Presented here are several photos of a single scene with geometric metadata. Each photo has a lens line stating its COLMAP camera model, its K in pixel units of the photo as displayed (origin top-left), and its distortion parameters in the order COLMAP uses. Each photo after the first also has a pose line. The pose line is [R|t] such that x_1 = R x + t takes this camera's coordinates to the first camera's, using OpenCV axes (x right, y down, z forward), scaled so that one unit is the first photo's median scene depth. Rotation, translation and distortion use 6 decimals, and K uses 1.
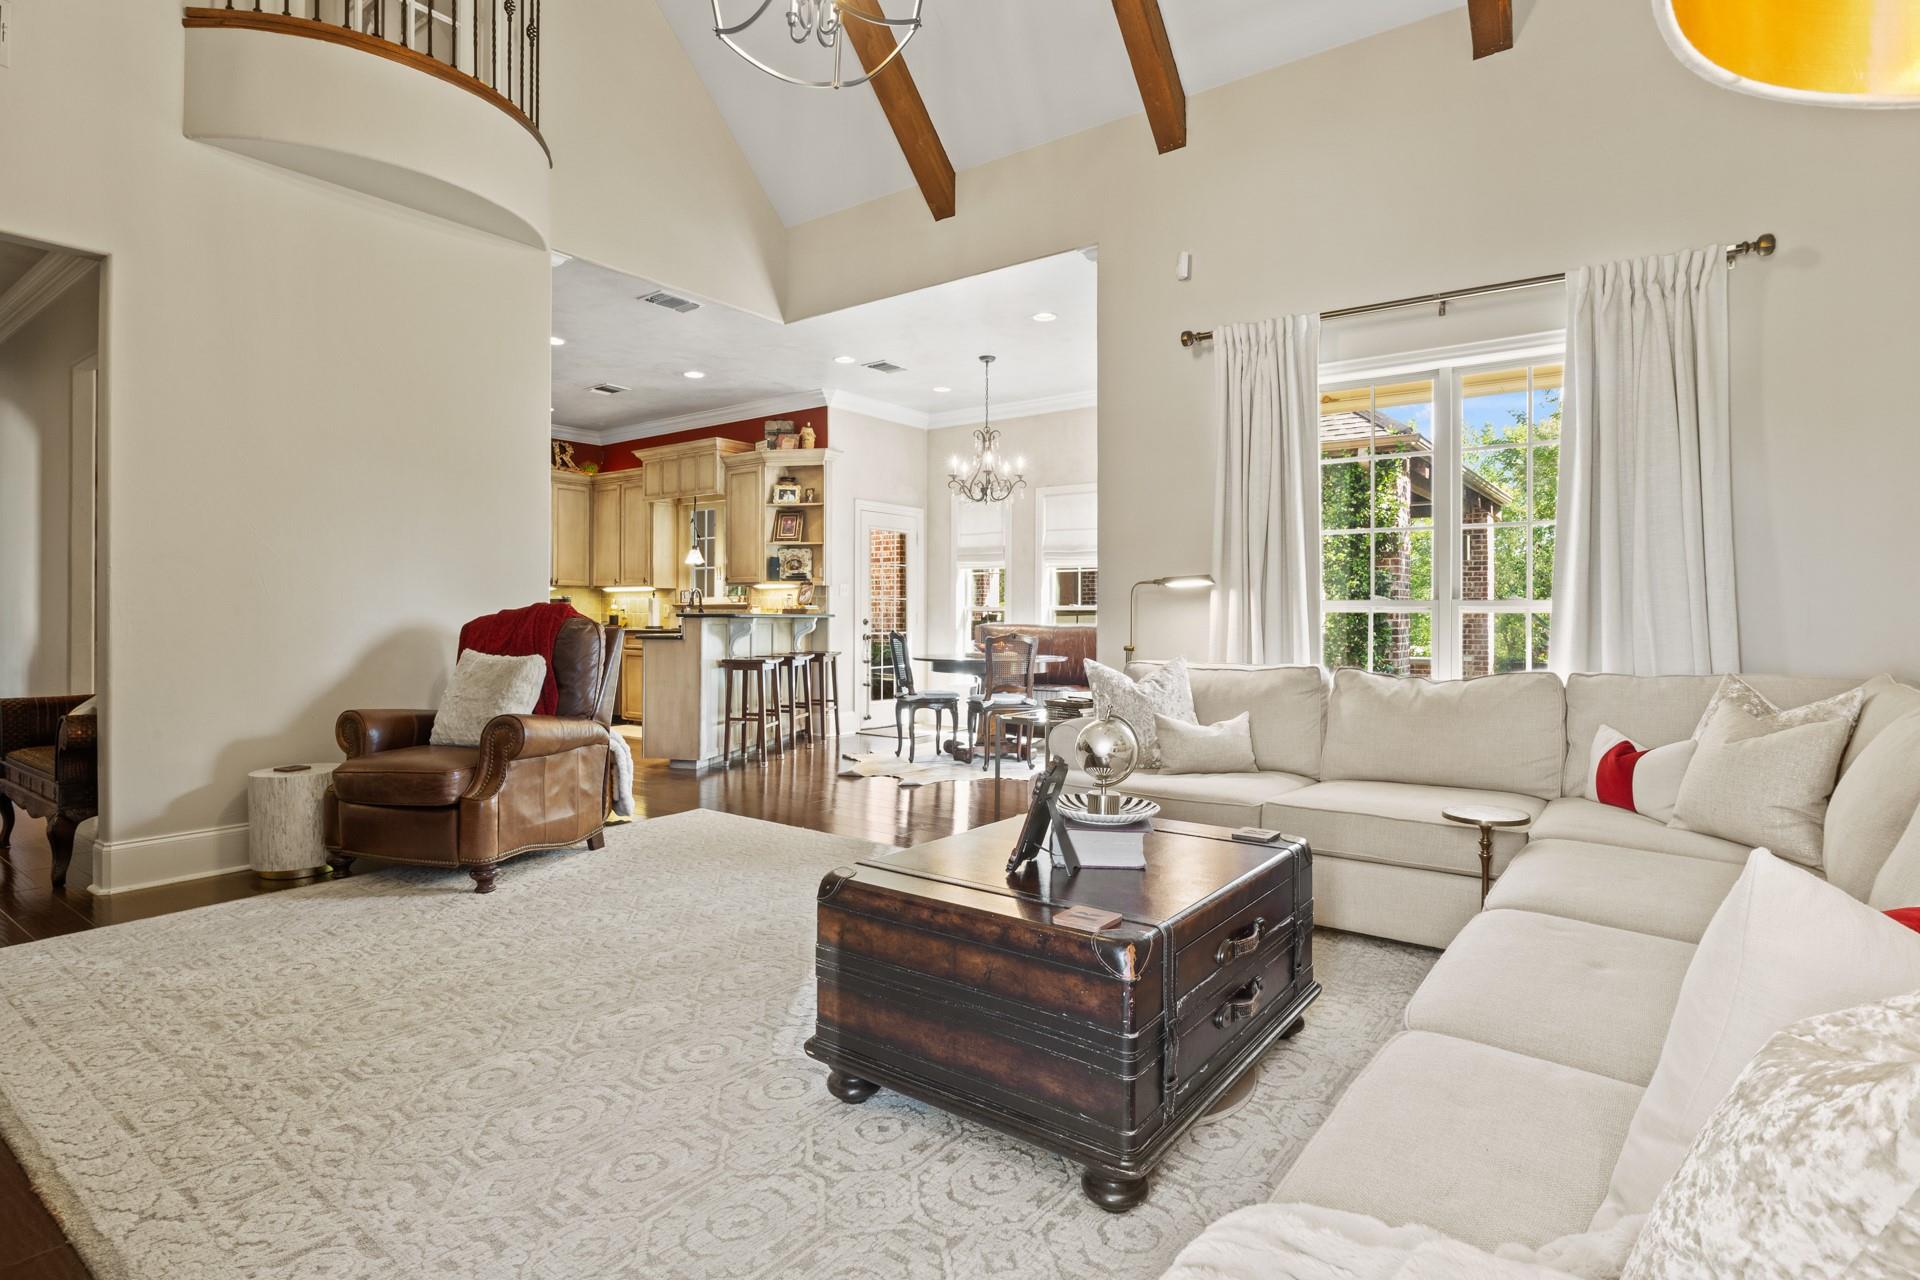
lens RADIAL K [[972.3, 0, 955.5], [0, 972.3, 626.1], [0, 0, 1]] dist [-0.009781, 0.000227]
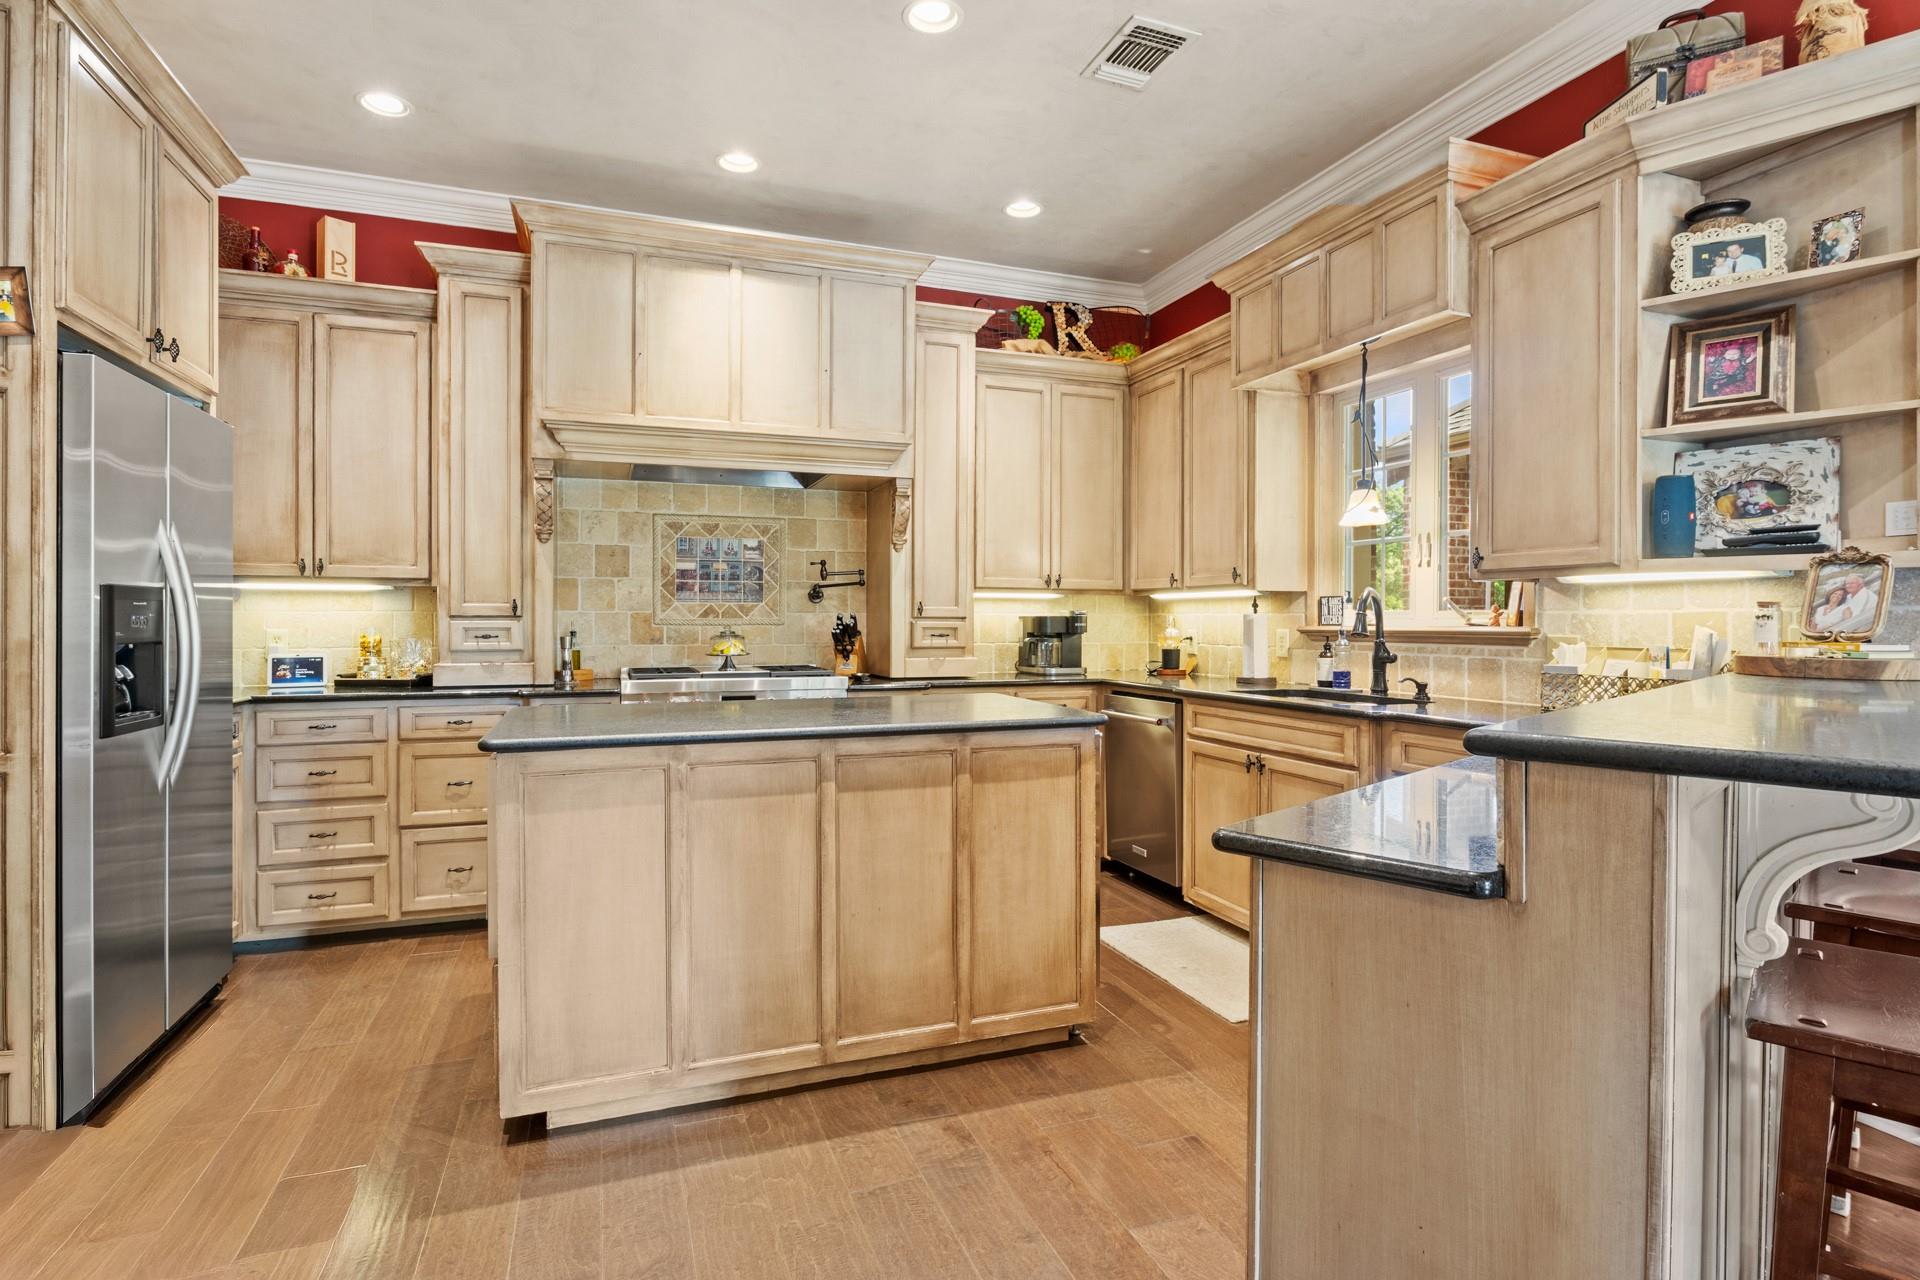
lens RADIAL K [[972.3, 0, 968.4], [0, 972.3, 622.6], [0, 0, 1]] dist [-0.009781, 0.000227]
pose [[0.842813, -0.001303, -0.538204, -0.203041], [-0.004753, 0.999940, -0.009864, -0.022172], [0.538185, 0.010871, 0.842757, 0.619351]]
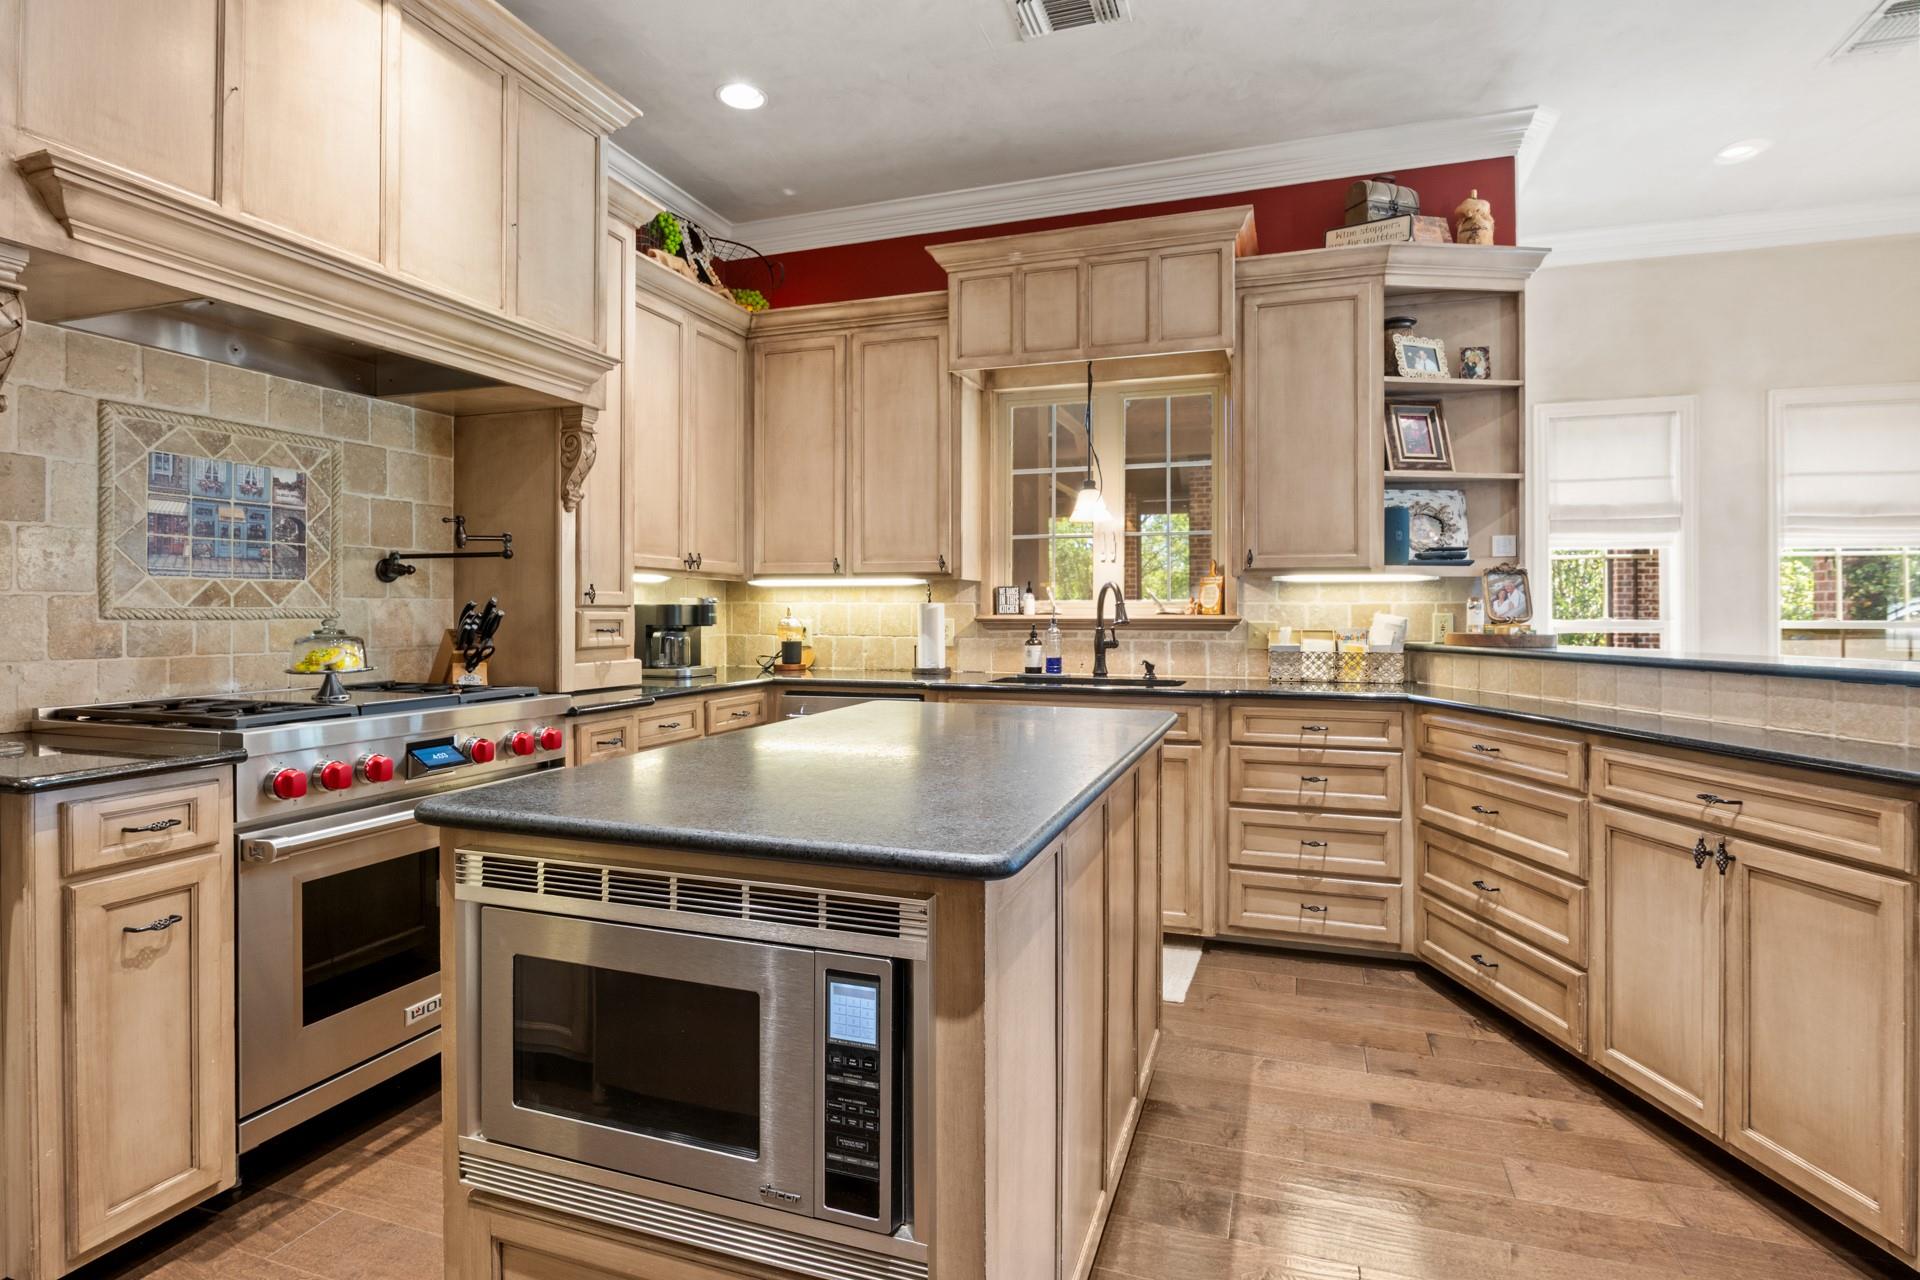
lens RADIAL K [[972.3, 0, 978.7], [0, 972.3, 608.9], [0, 0, 1]] dist [-0.009781, 0.000227]
pose [[0.951161, -0.002618, 0.308685, -0.468172], [0.006318, 0.999920, -0.010988, -0.023779], [-0.308632, 0.012401, 0.951101, 0.644902]]
